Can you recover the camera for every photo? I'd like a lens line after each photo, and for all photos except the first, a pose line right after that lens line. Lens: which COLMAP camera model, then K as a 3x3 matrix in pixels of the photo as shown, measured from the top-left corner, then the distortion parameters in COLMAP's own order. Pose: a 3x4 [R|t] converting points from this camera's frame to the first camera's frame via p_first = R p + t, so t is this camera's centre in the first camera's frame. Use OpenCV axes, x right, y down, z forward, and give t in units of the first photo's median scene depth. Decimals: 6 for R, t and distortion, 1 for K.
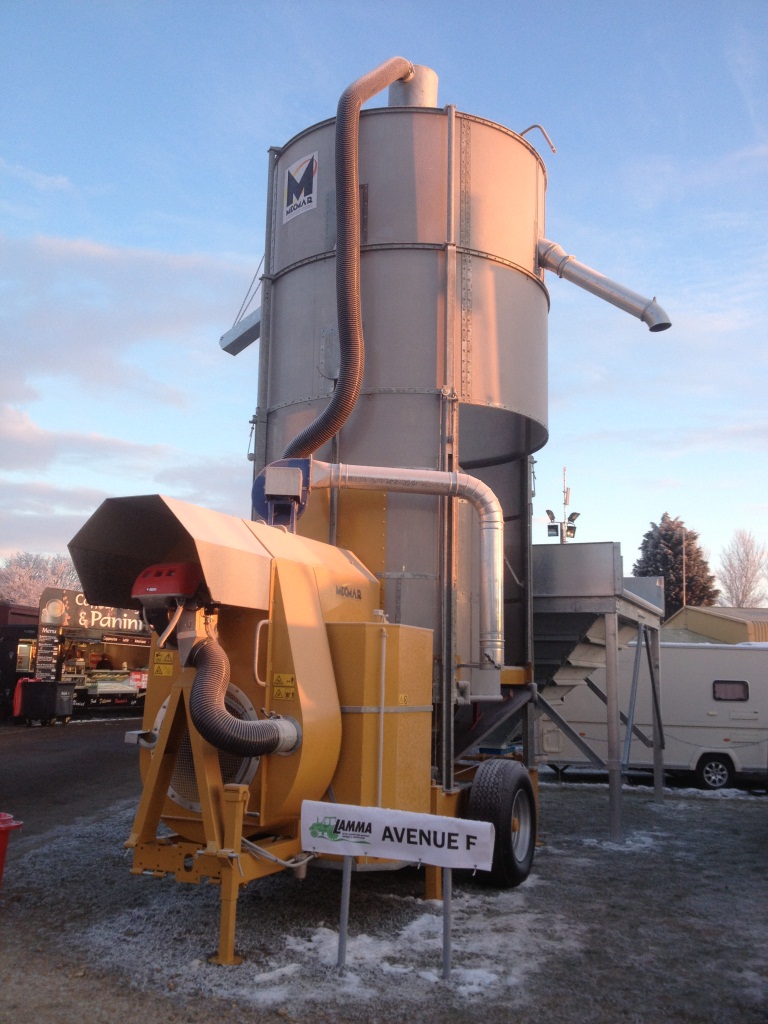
lens RADIAL K [[974.4, 0, 382.9], [0, 974.4, 517.9], [0, 0, 1]] dist [0.010563, 0.000000]
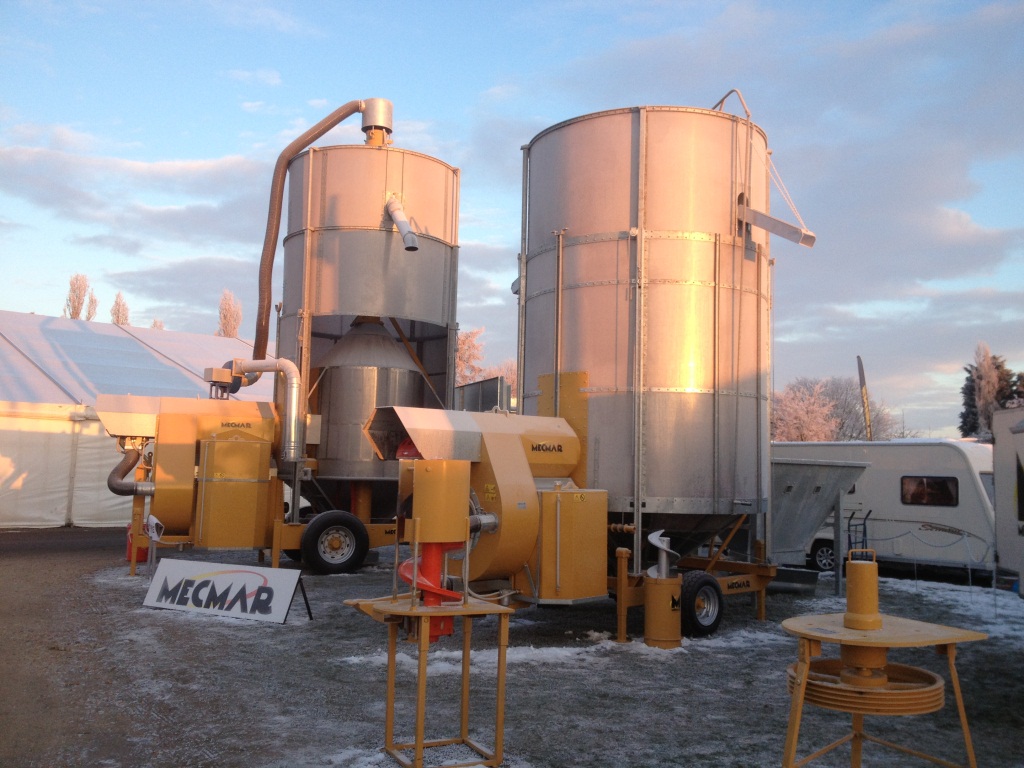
lens RADIAL K [[974.4, 0, 519.8], [0, 974.4, 379.0], [0, 0, 1]] dist [0.010563, 0.000000]
pose [[0.708227, -0.078251, -0.701635, 0.910485], [0.108597, 0.994085, -0.001250, 0.023122], [0.697583, -0.075310, 0.712535, -0.021919]]
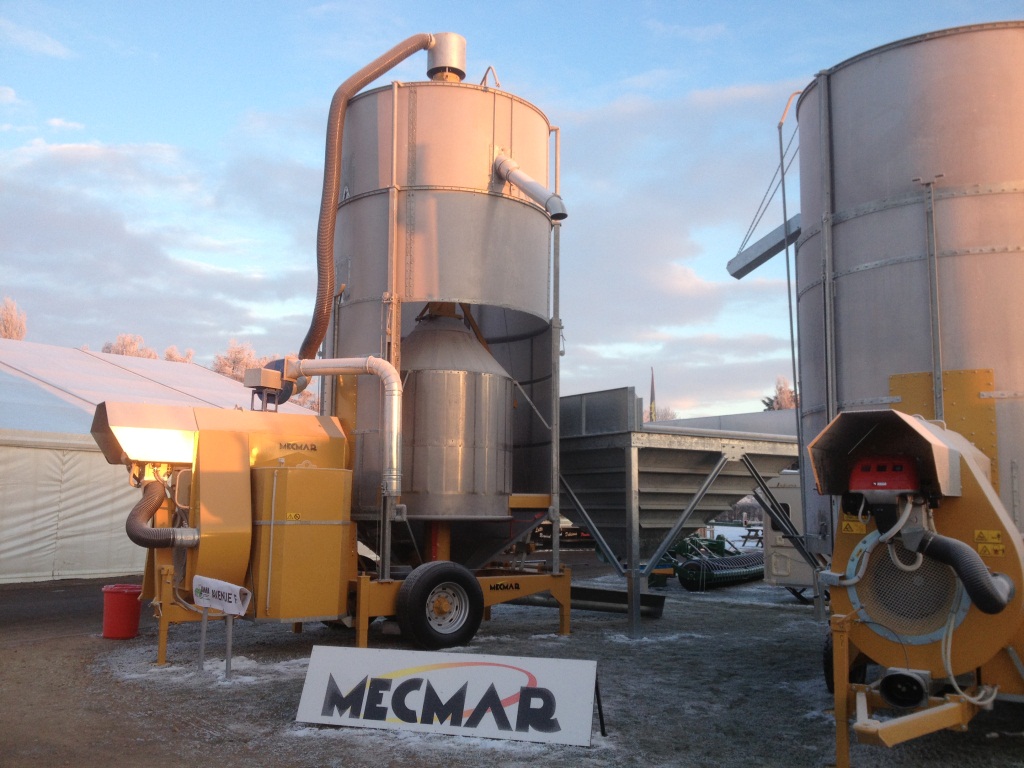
lens RADIAL K [[974.4, 0, 510.9], [0, 974.4, 380.2], [0, 0, 1]] dist [0.010563, 0.000000]
pose [[0.851307, -0.085100, -0.517721, 0.509558], [0.095223, 0.995431, -0.007045, 0.007793], [0.515955, -0.043302, 0.855521, -0.056454]]
